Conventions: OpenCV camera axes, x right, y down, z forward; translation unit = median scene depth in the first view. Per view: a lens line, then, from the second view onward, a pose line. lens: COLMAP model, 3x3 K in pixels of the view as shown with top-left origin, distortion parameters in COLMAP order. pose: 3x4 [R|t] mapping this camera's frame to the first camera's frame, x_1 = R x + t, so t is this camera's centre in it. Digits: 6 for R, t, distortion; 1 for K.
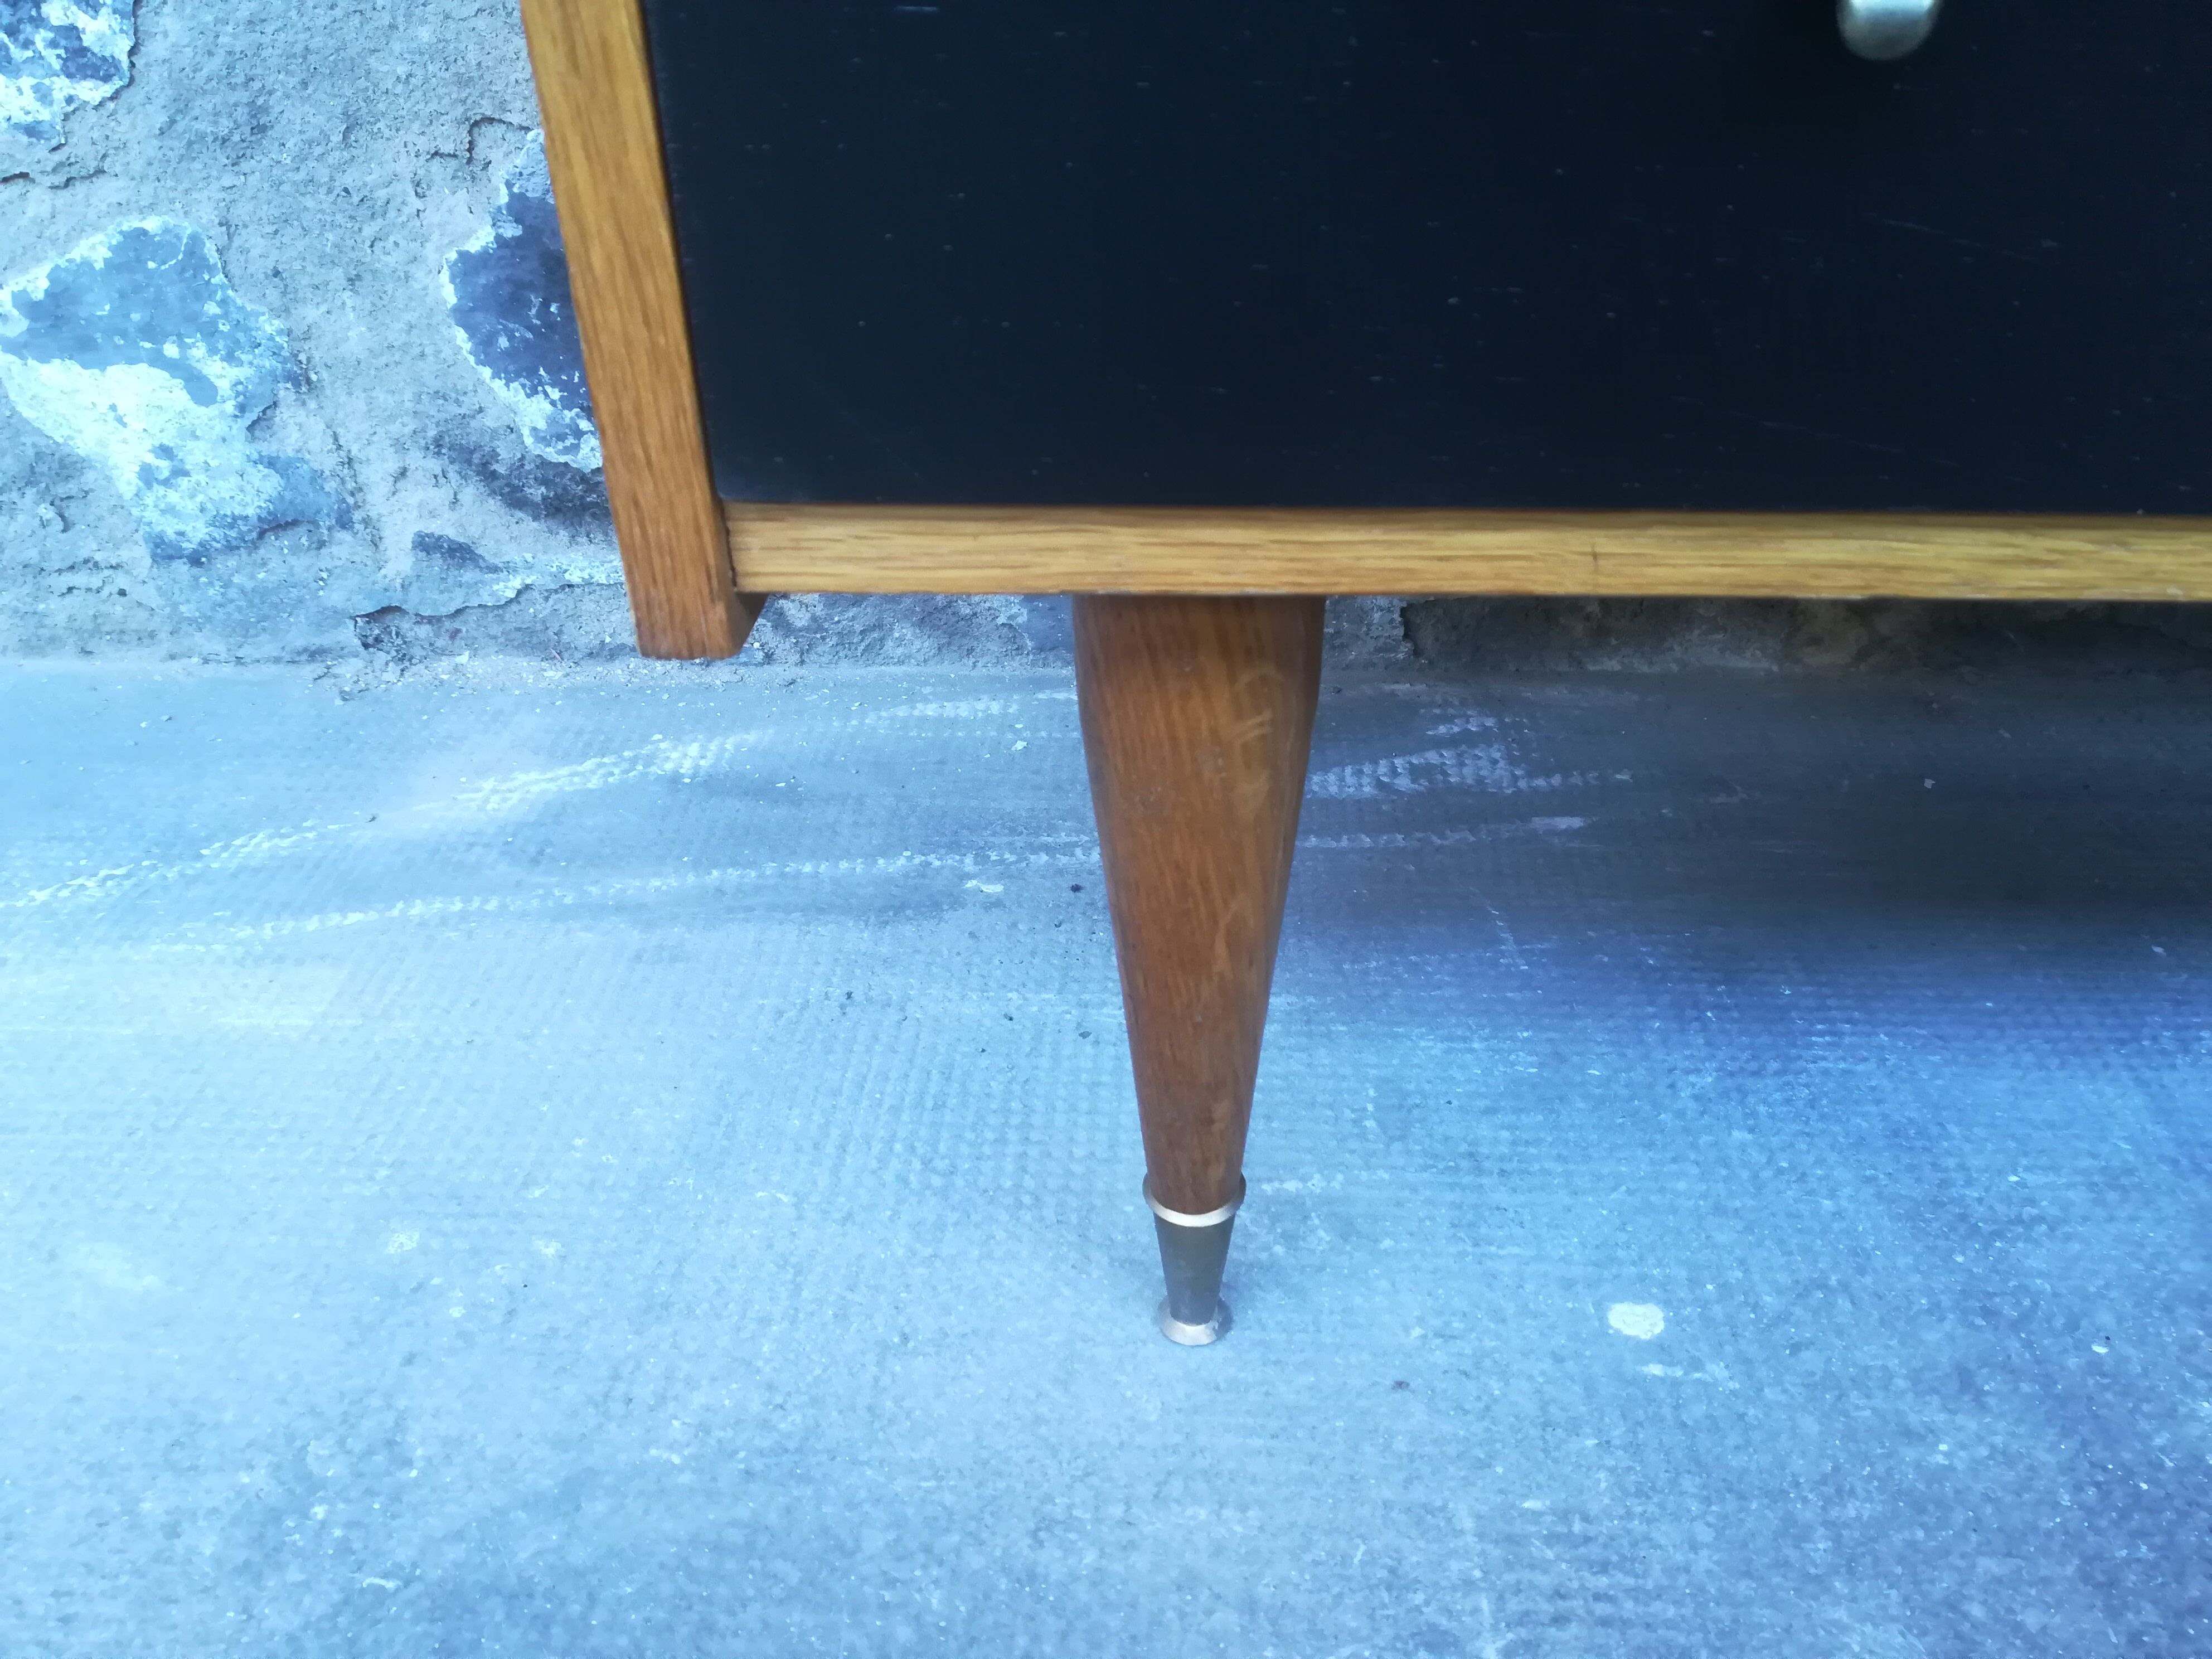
lens RADIAL K [[1736.8, 0, 1106.0], [0, 1736.8, 829.5], [0, 0, 1]] dist [0.043948, -0.048207]
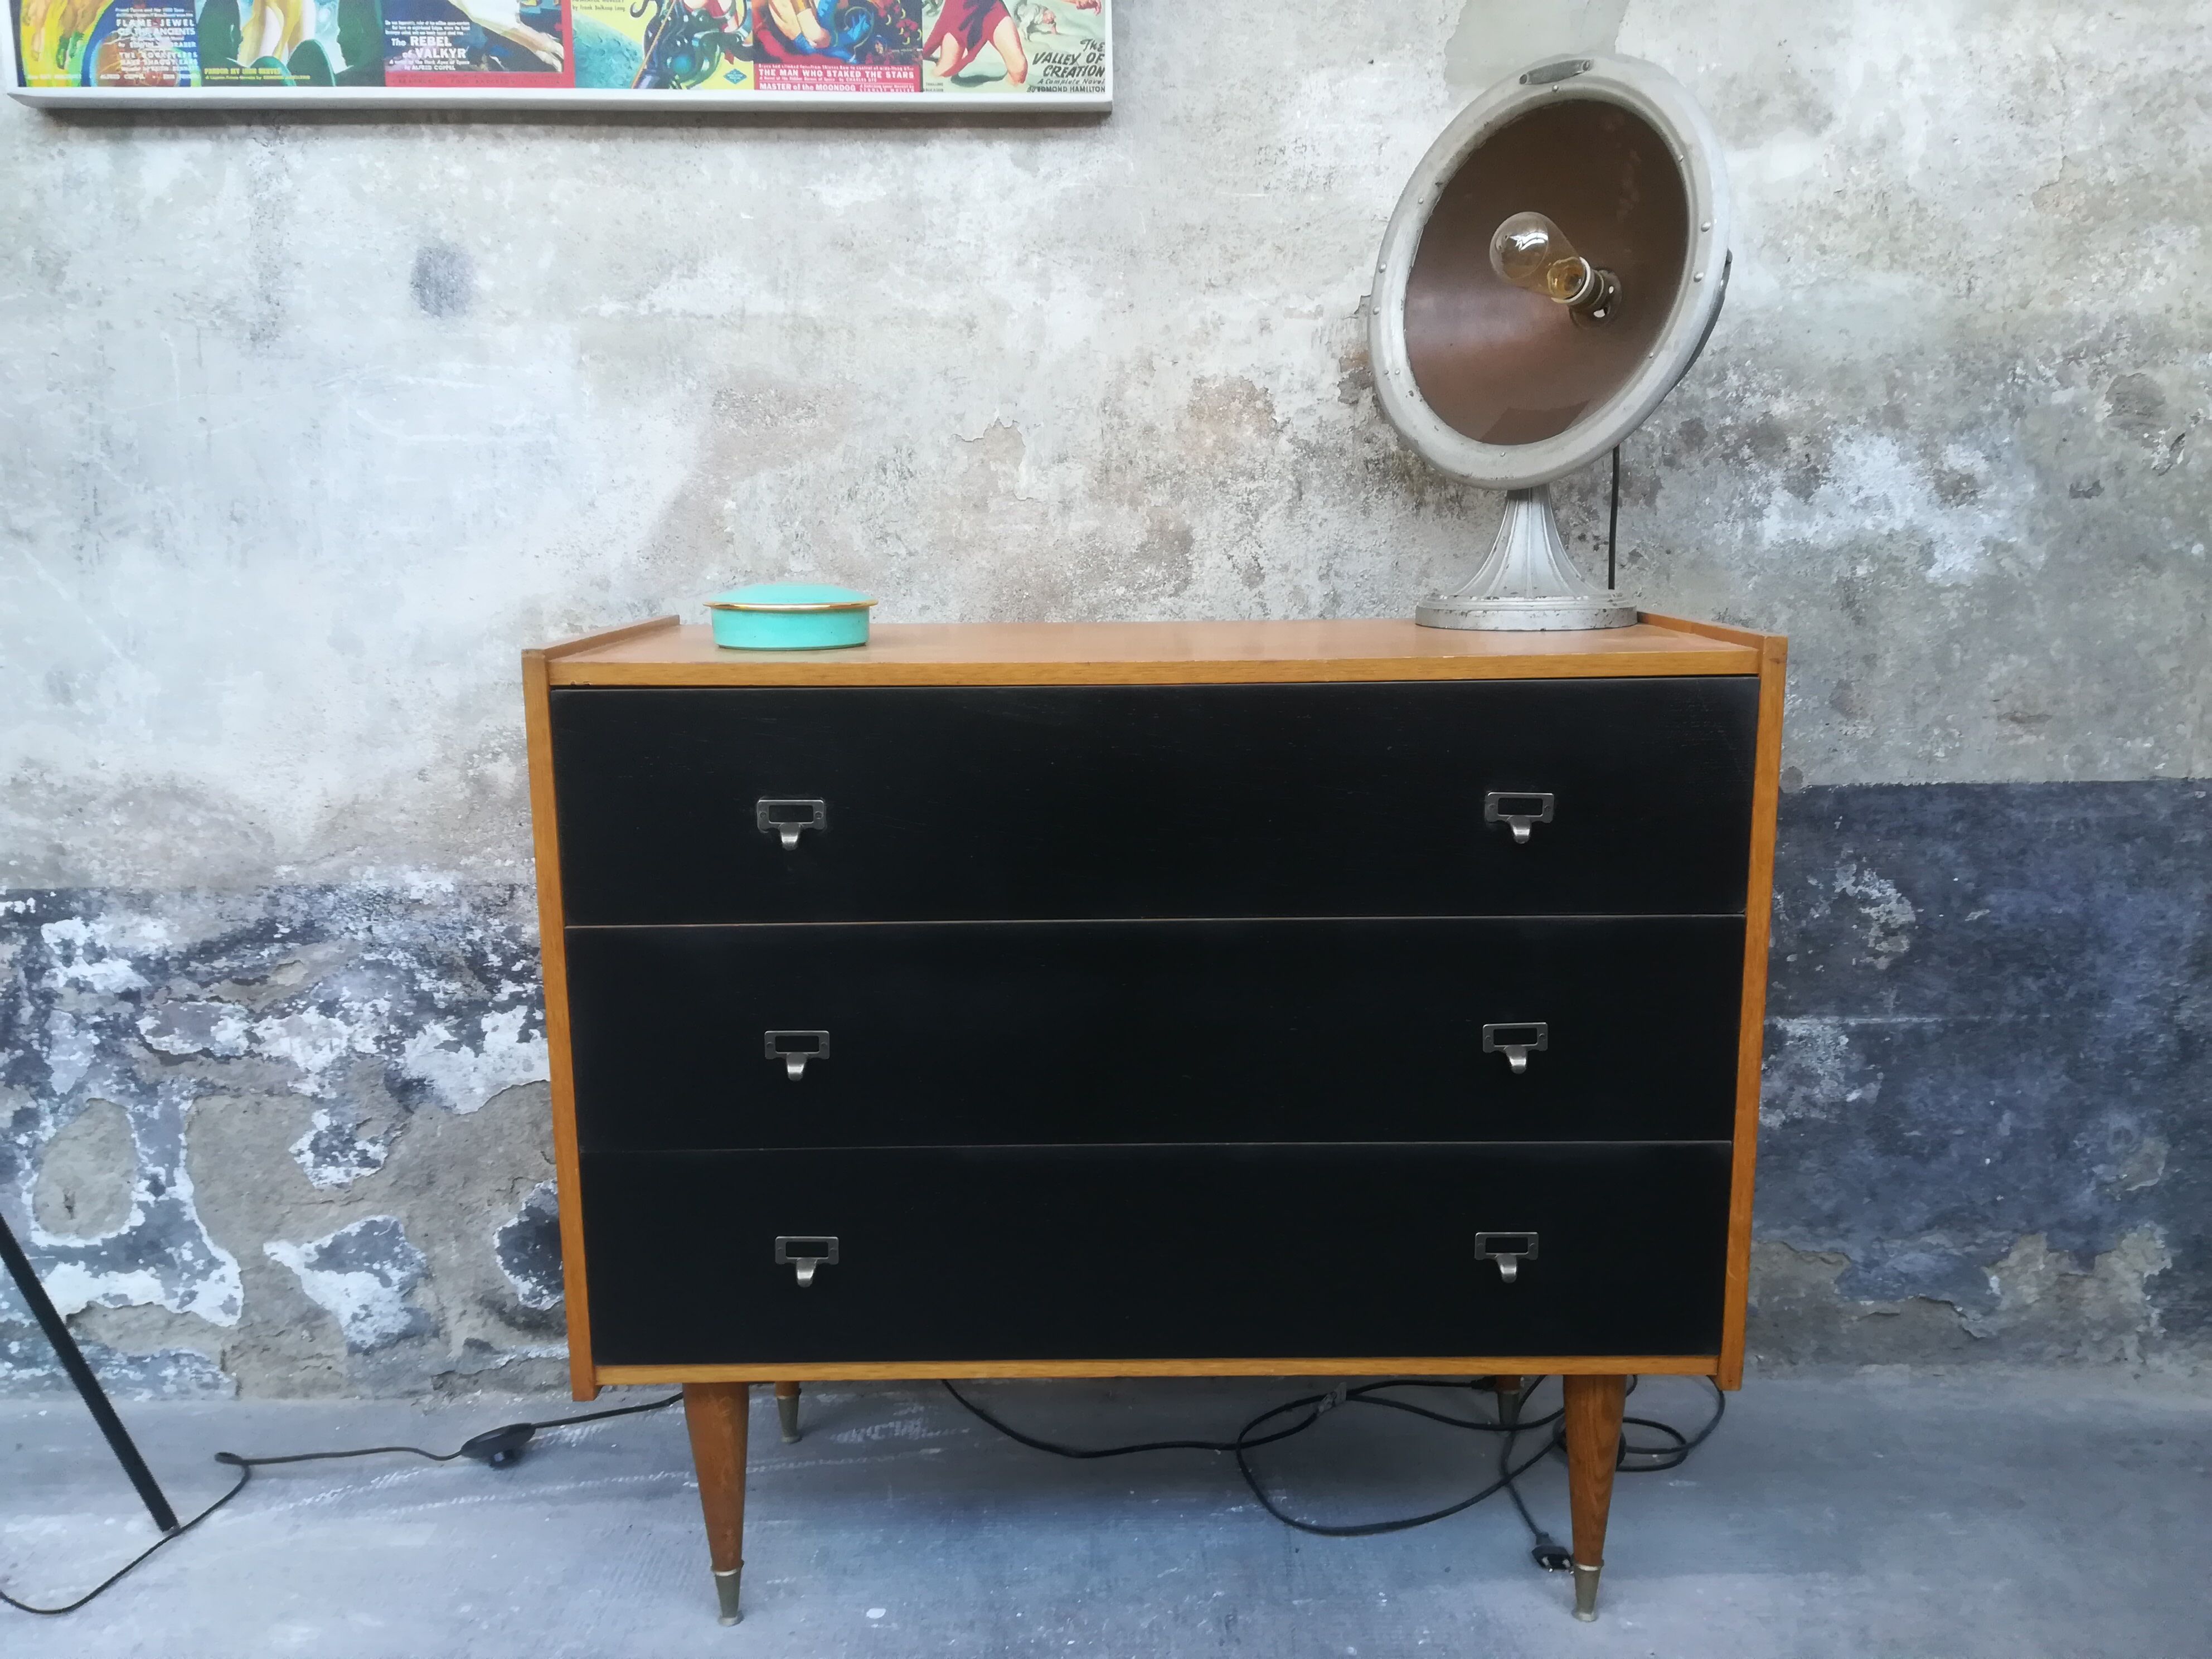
lens RADIAL K [[1736.8, 0, 1106.0], [0, 1736.8, 829.5], [0, 0, 1]] dist [0.043948, -0.048207]
pose [[0.998298, -0.007840, 0.057786, 0.355042], [0.028987, 0.926541, -0.375075, 0.110522], [-0.050601, 0.376112, 0.925192, -1.574146]]
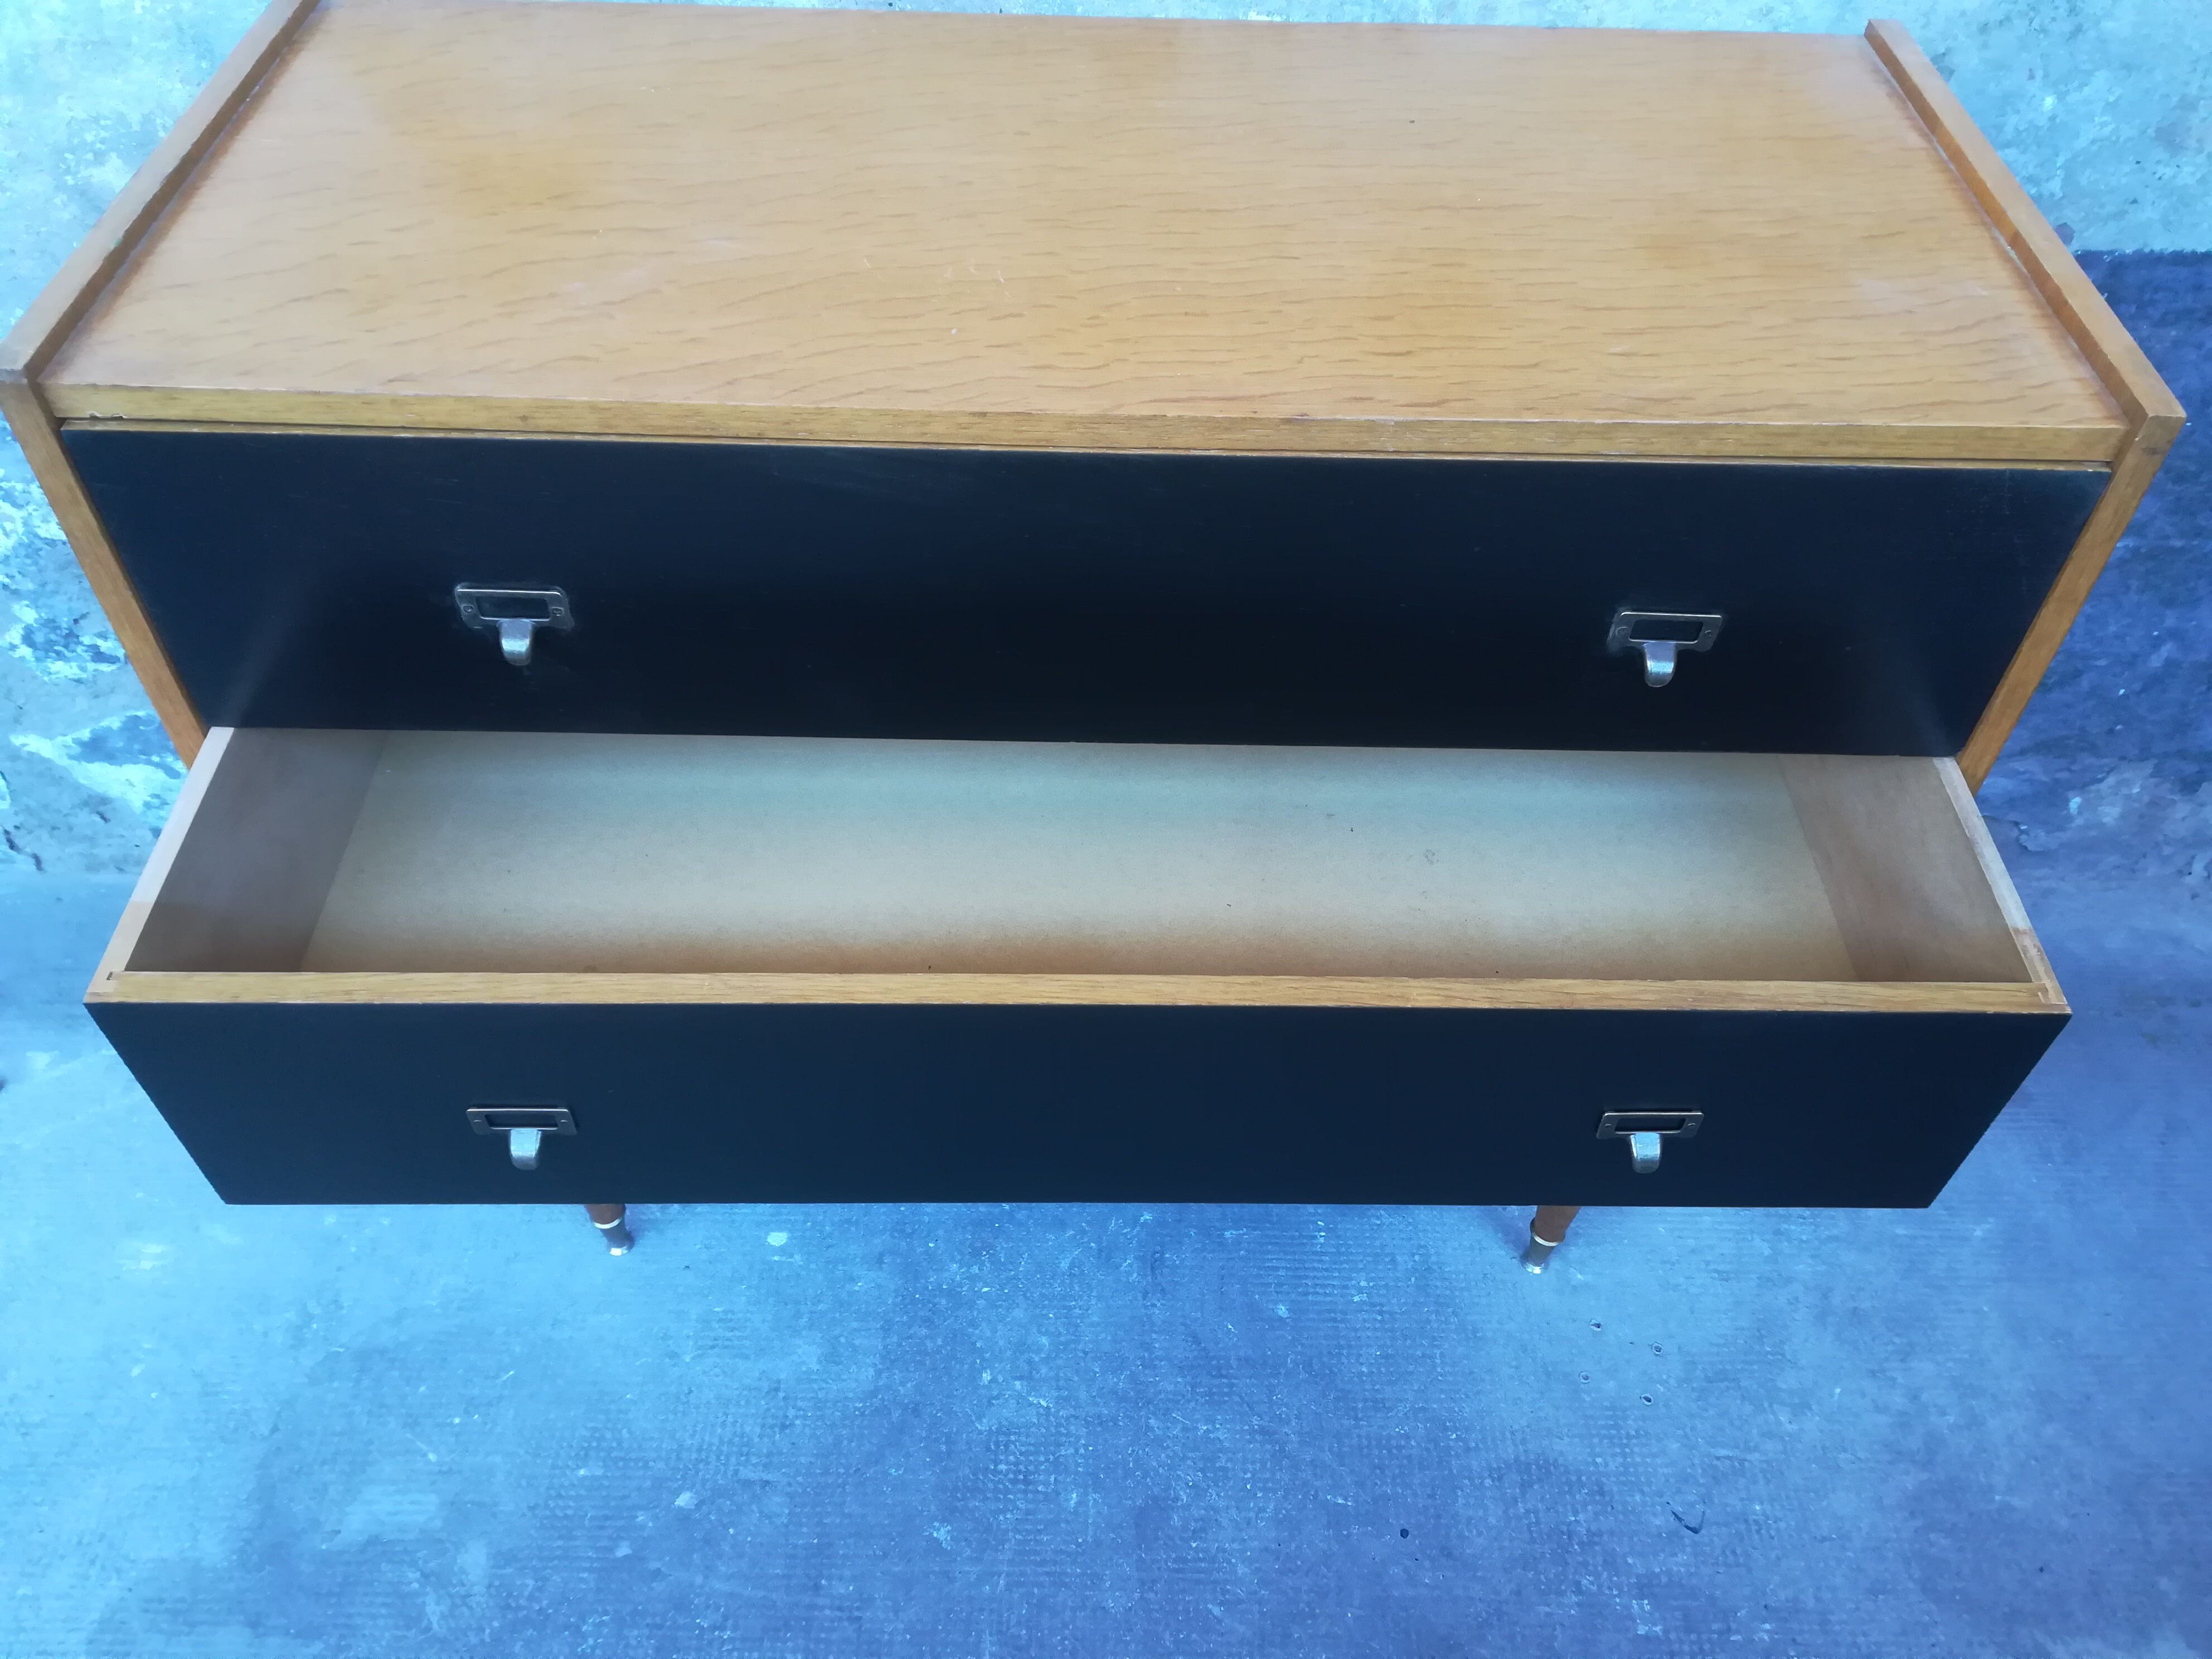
lens RADIAL K [[1743.5, 0, 1106.0], [0, 1743.5, 829.5], [0, 0, 1]] dist [0.034691, -0.045294]
pose [[0.997714, -0.020082, 0.064522, 0.439946], [0.003098, 0.967412, 0.253188, -0.718007], [-0.067504, -0.252410, 0.965263, -1.074811]]
